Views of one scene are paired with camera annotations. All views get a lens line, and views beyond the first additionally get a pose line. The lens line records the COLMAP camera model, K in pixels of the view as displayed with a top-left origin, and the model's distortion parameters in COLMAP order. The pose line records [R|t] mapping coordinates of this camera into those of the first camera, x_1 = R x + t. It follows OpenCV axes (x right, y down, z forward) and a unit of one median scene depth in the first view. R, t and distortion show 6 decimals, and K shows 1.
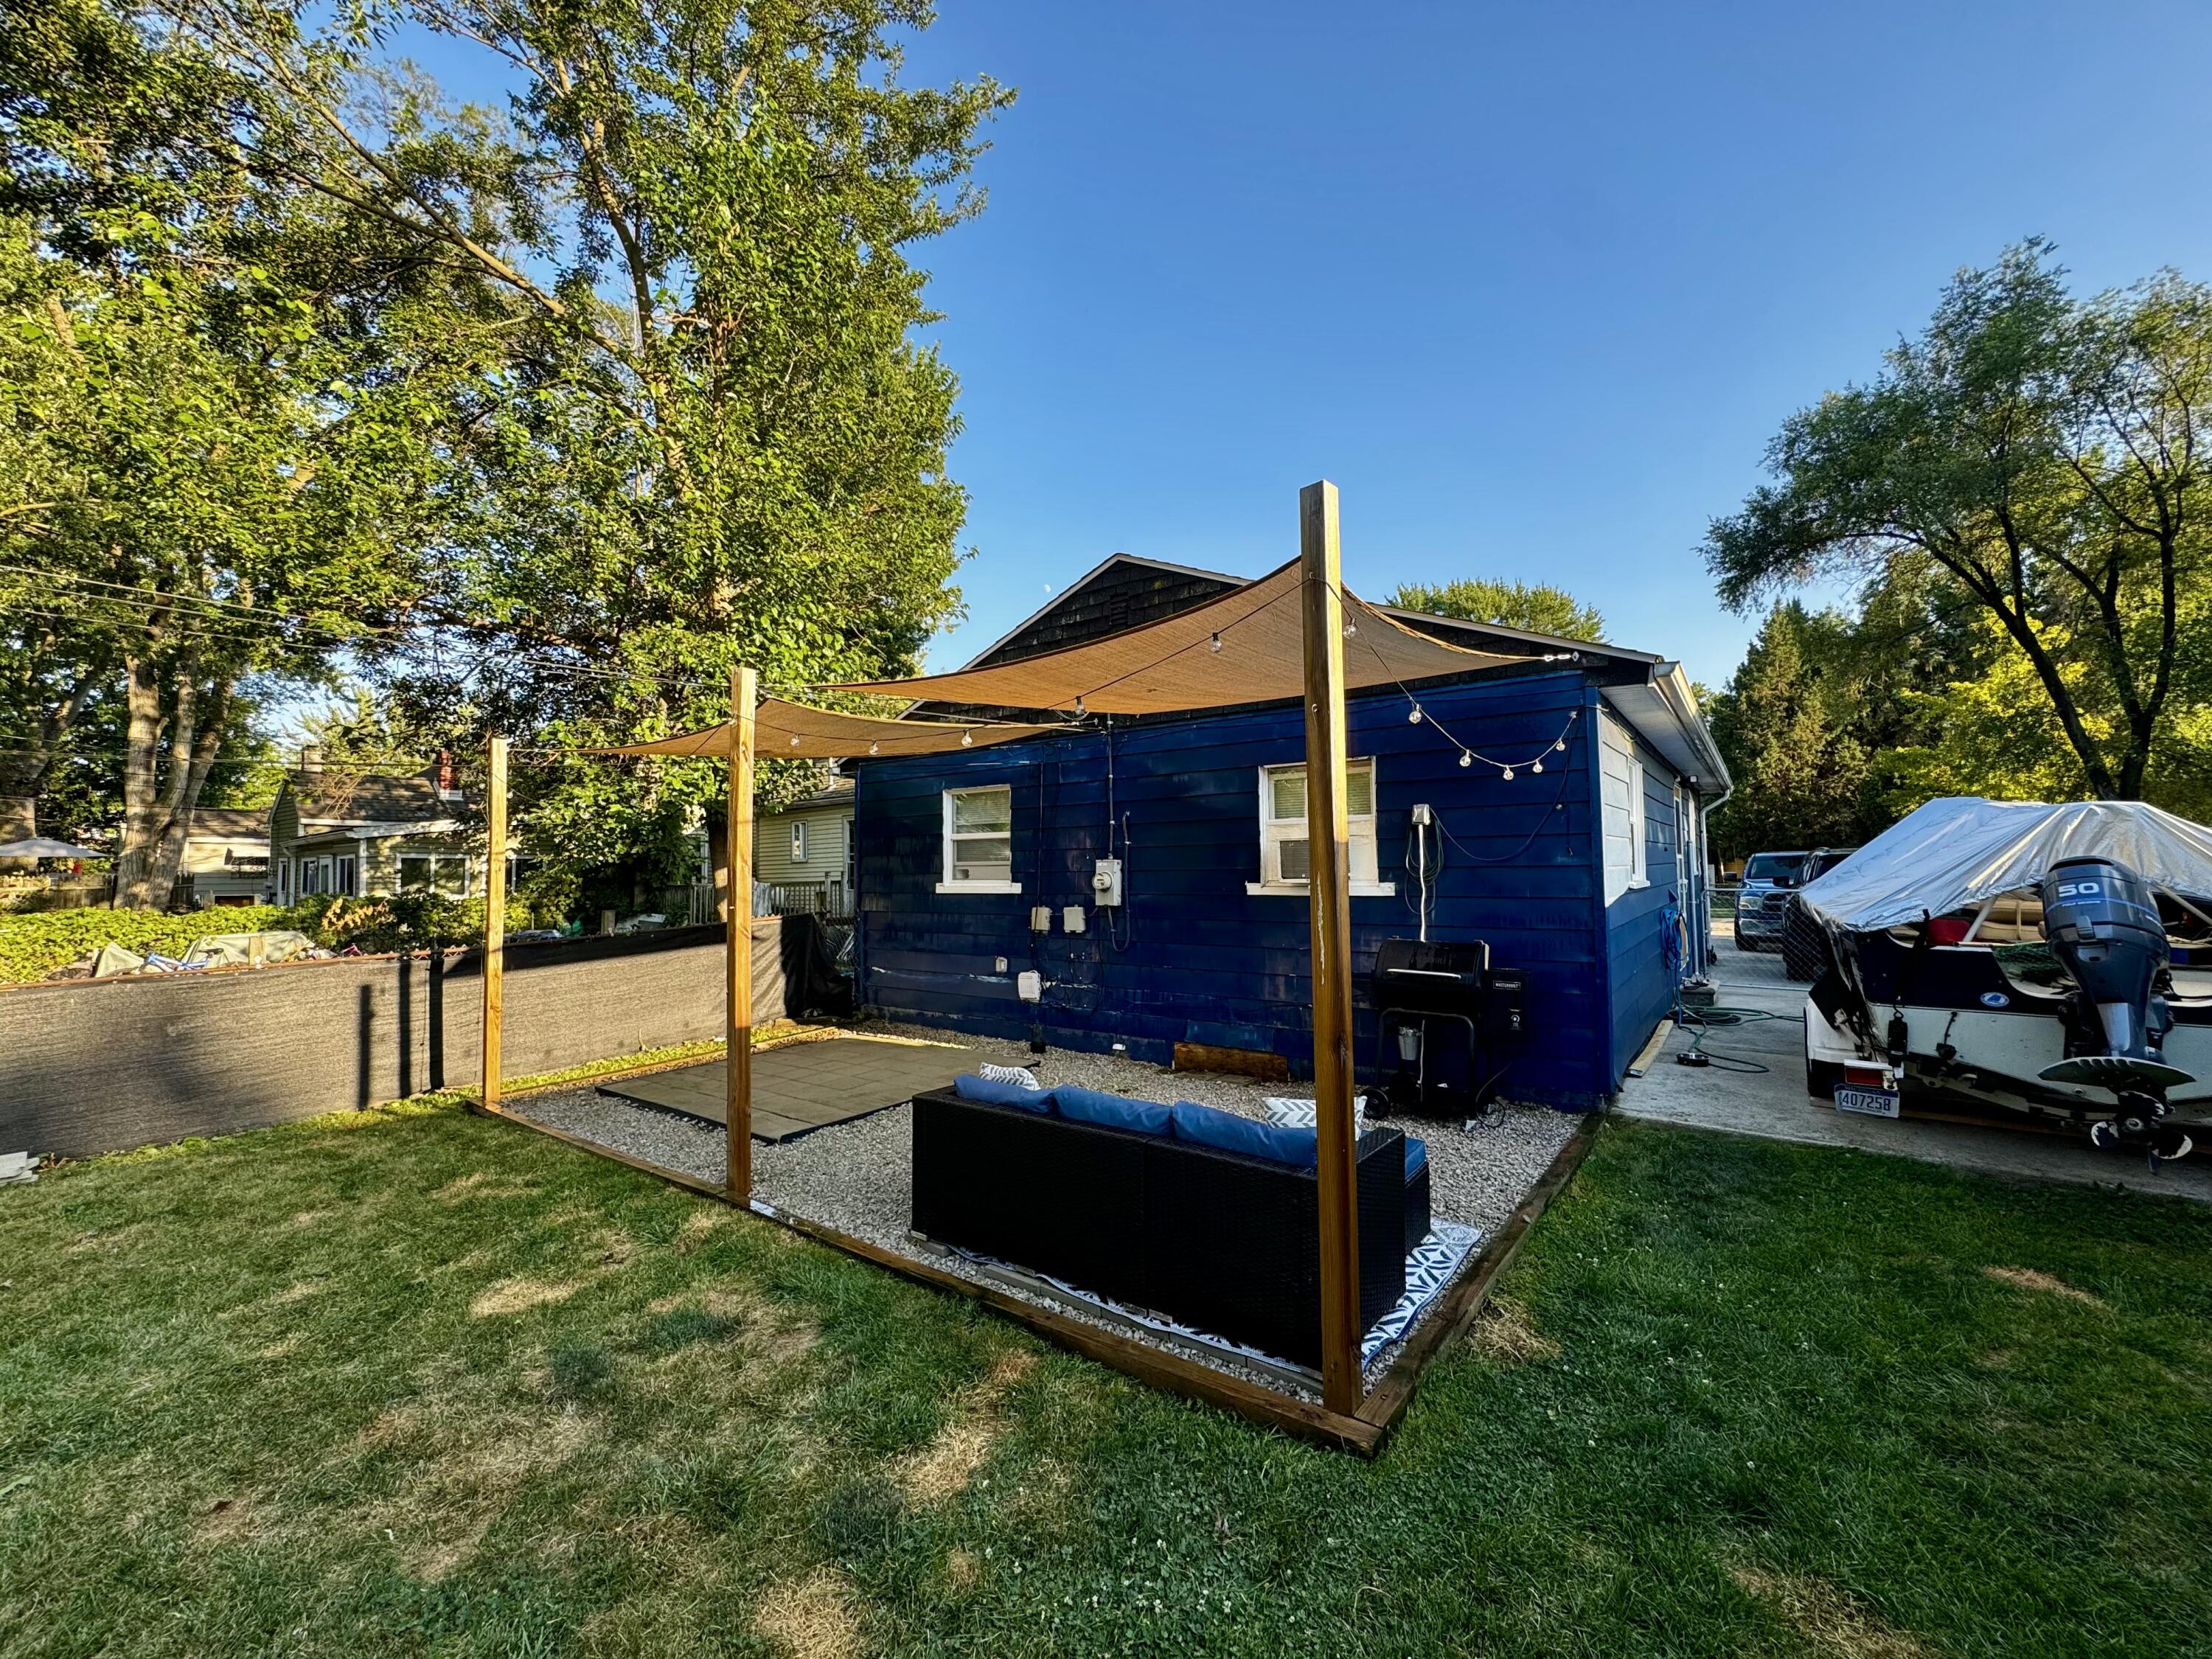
lens RADIAL K [[880.9, 0, 1101.5], [0, 880.9, 825.7], [0, 0, 1]] dist [-0.004050, -0.000130]
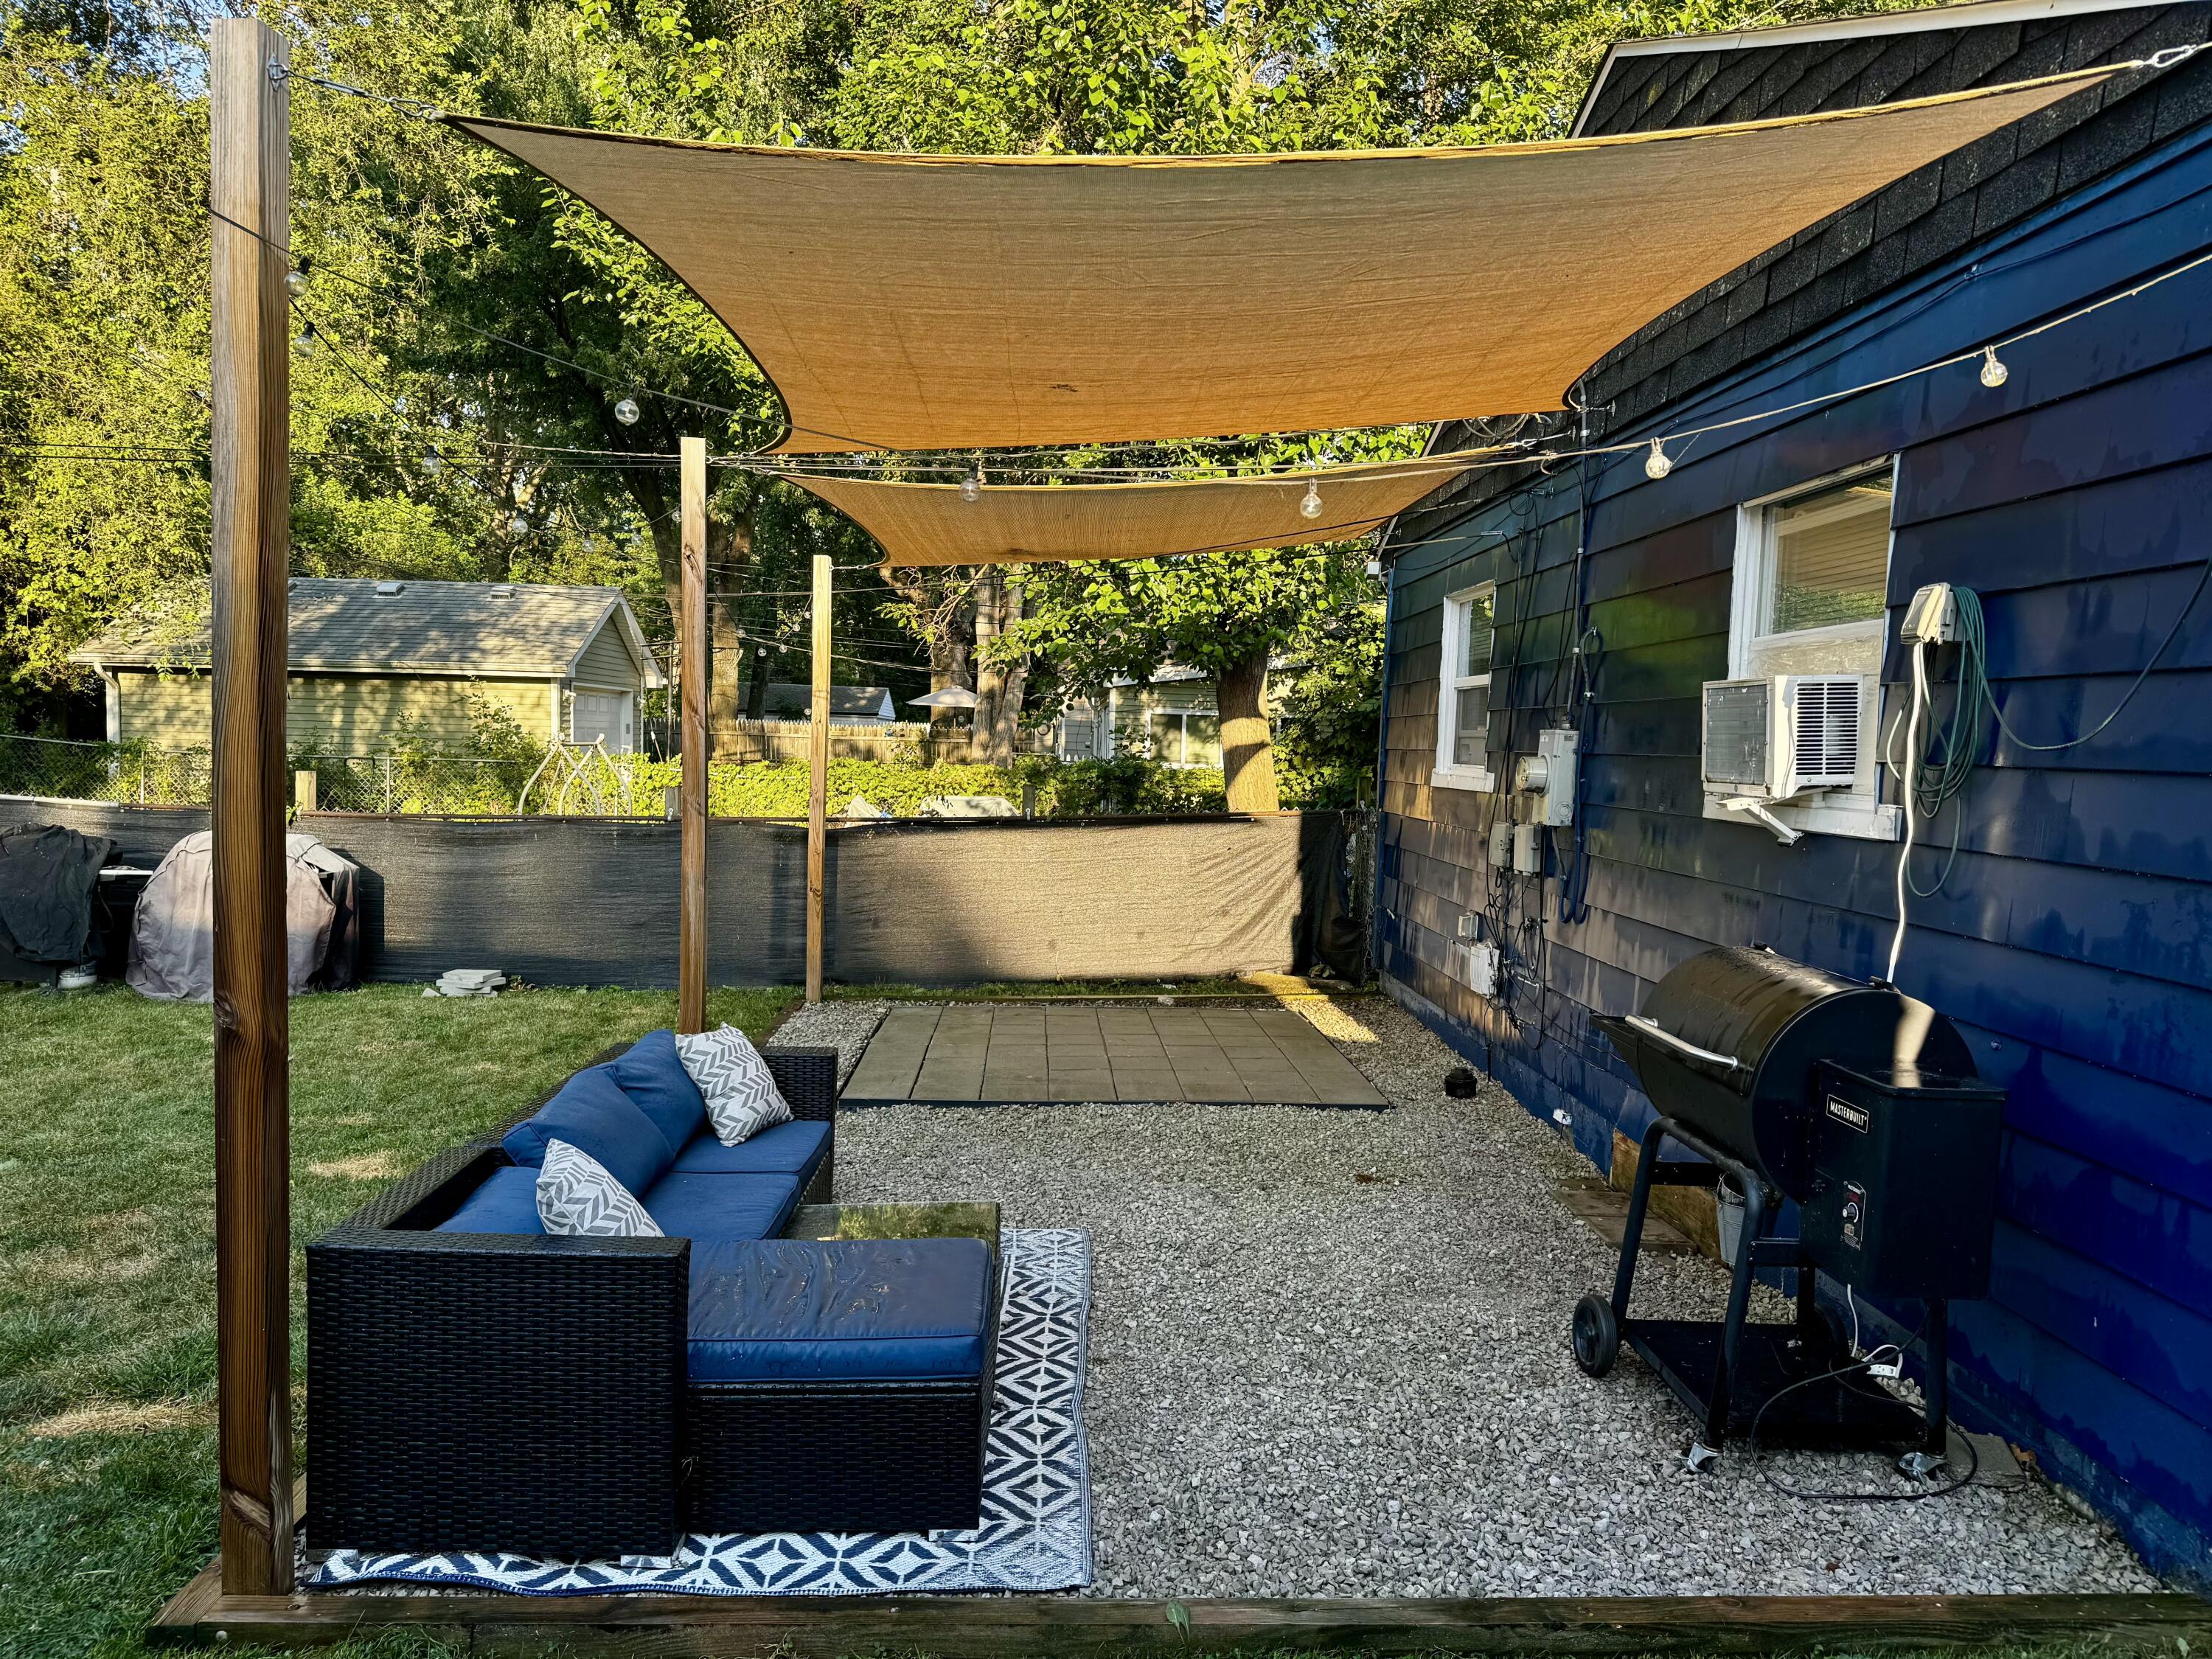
lens RADIAL K [[1537.4, 0, 1104.7], [0, 1537.4, 838.3], [0, 0, 1]] dist [0.043198, -0.000738]
pose [[0.631399, 0.081085, -0.771207, 0.507366], [0.001708, 0.994370, 0.105946, 0.007935], [0.775456, -0.068211, 0.627706, 0.281652]]
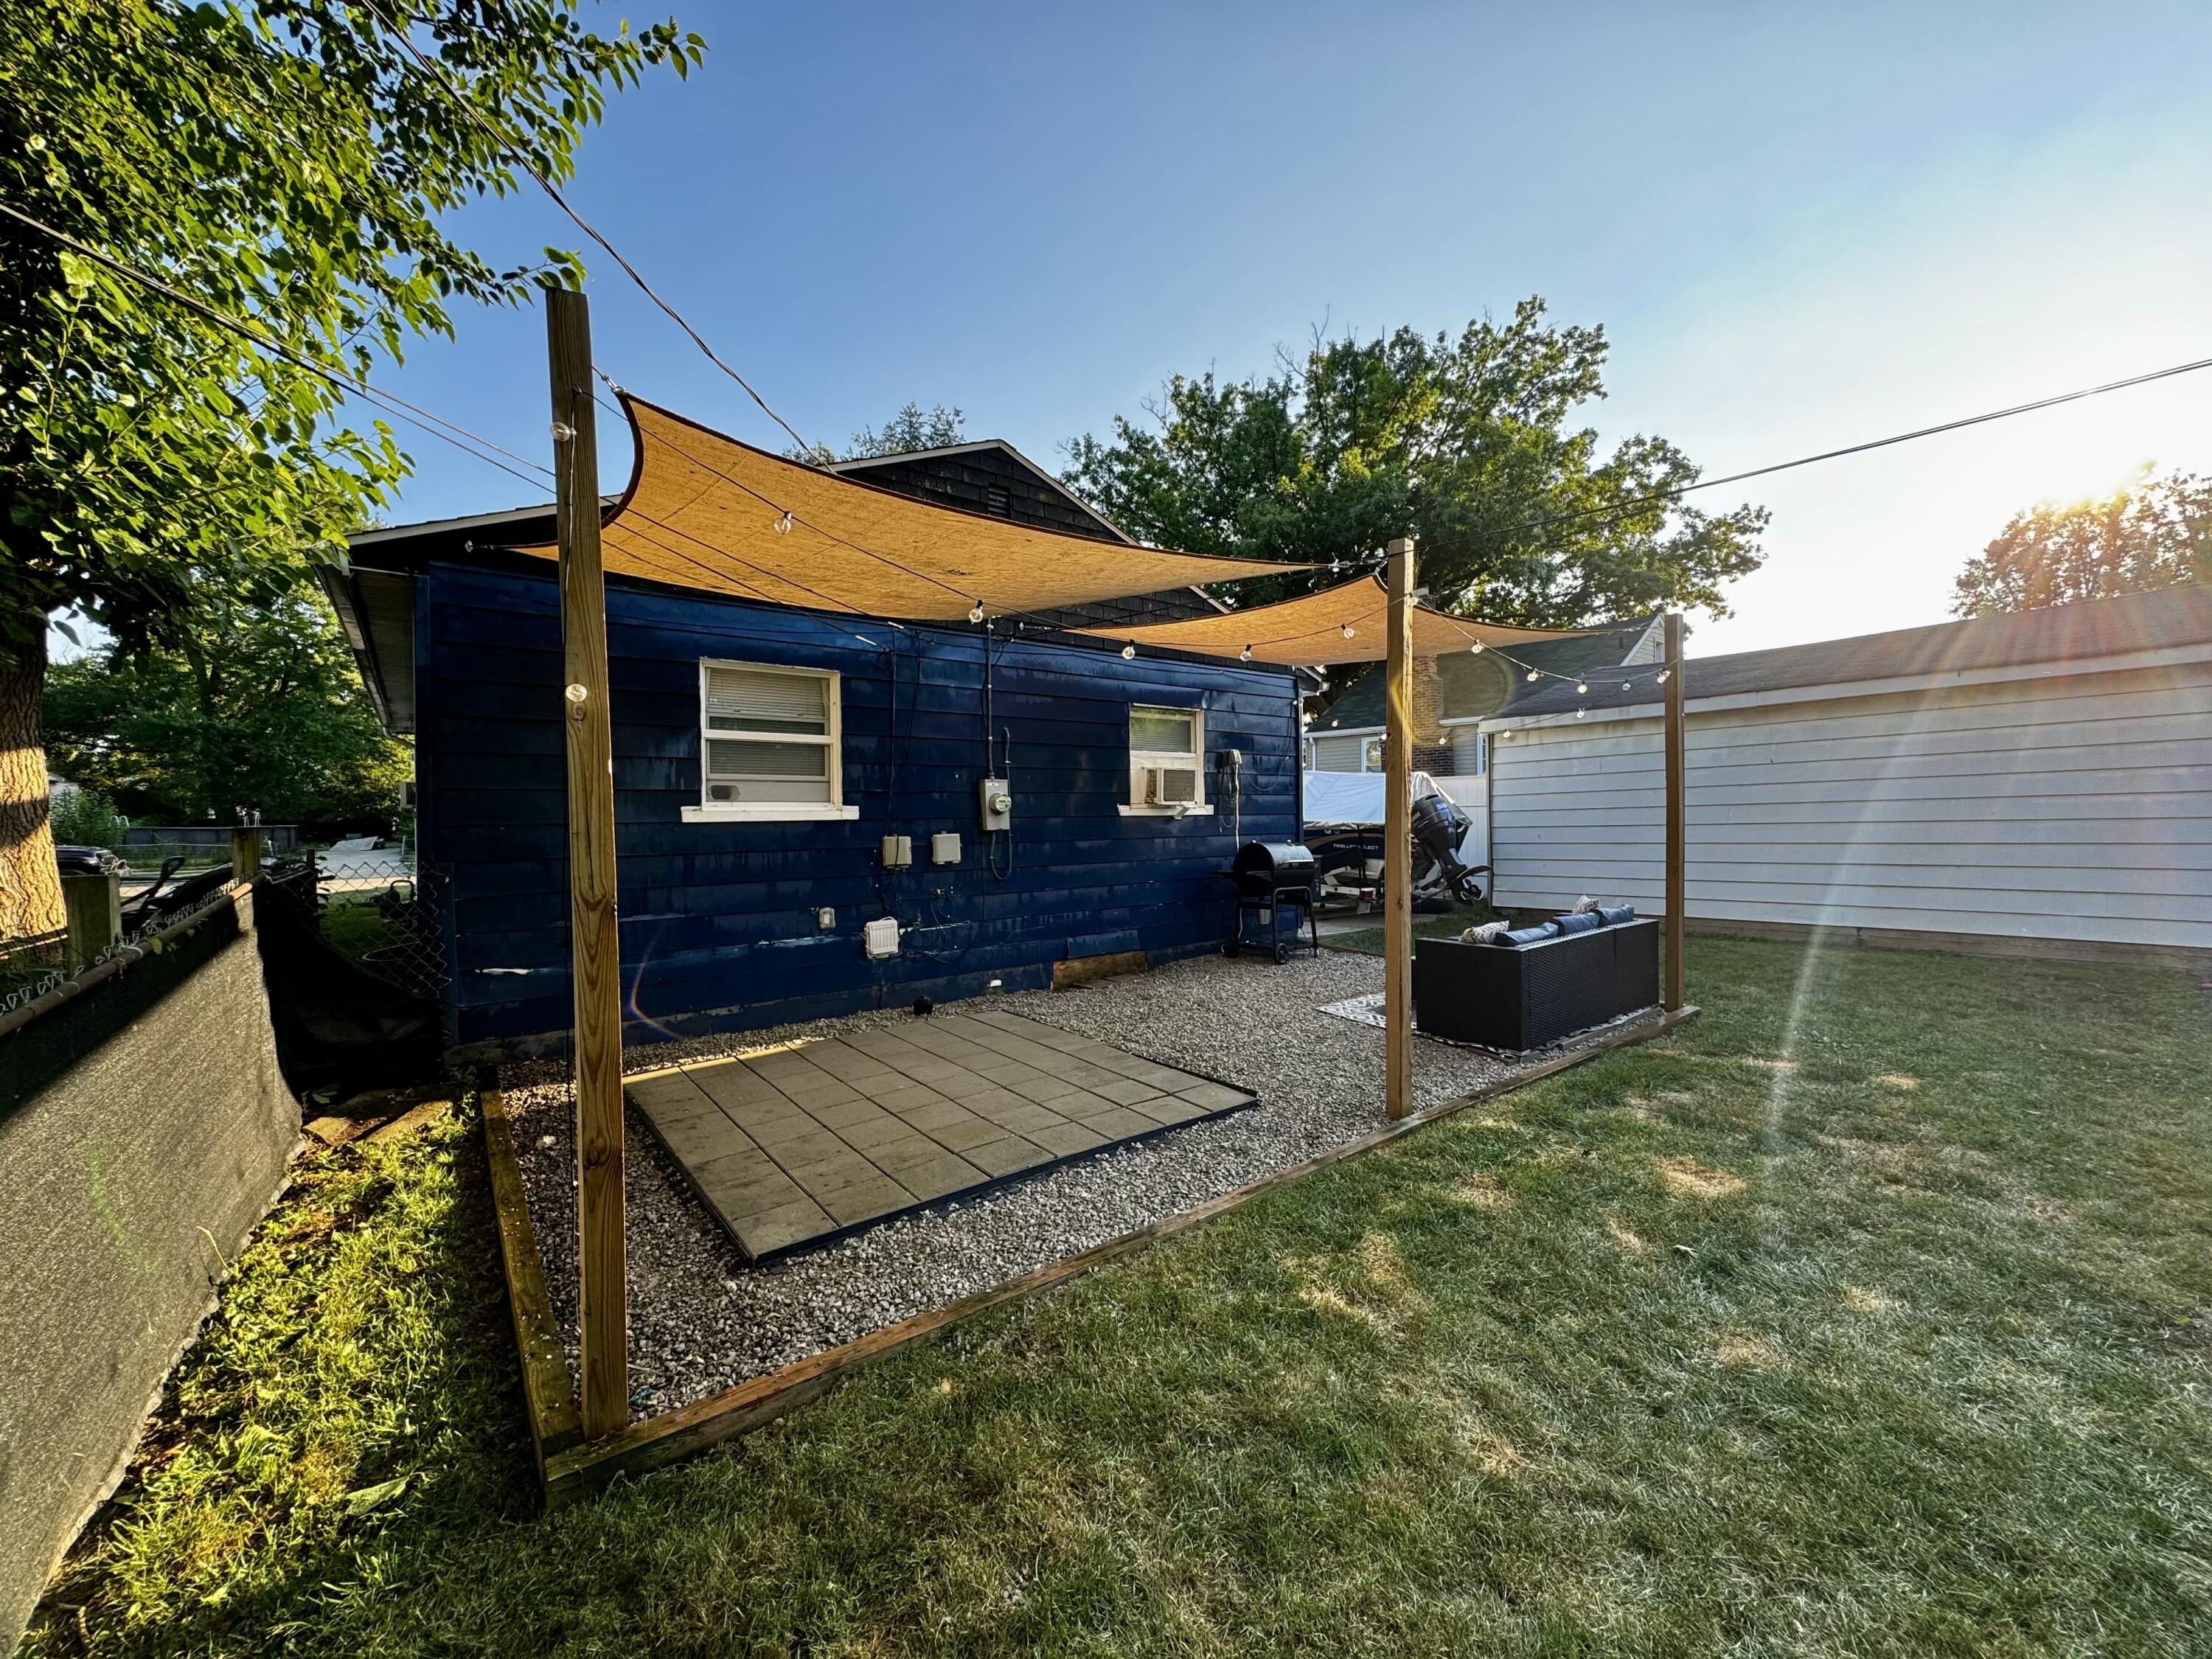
lens RADIAL K [[880.9, 0, 1103.8], [0, 880.9, 824.6], [0, 0, 1]] dist [-0.004050, -0.000130]
pose [[0.258169, 0.001447, 0.966099, -0.842813], [-0.041030, 0.999113, 0.009468, 0.071779], [-0.965228, -0.042083, 0.258000, 0.658973]]
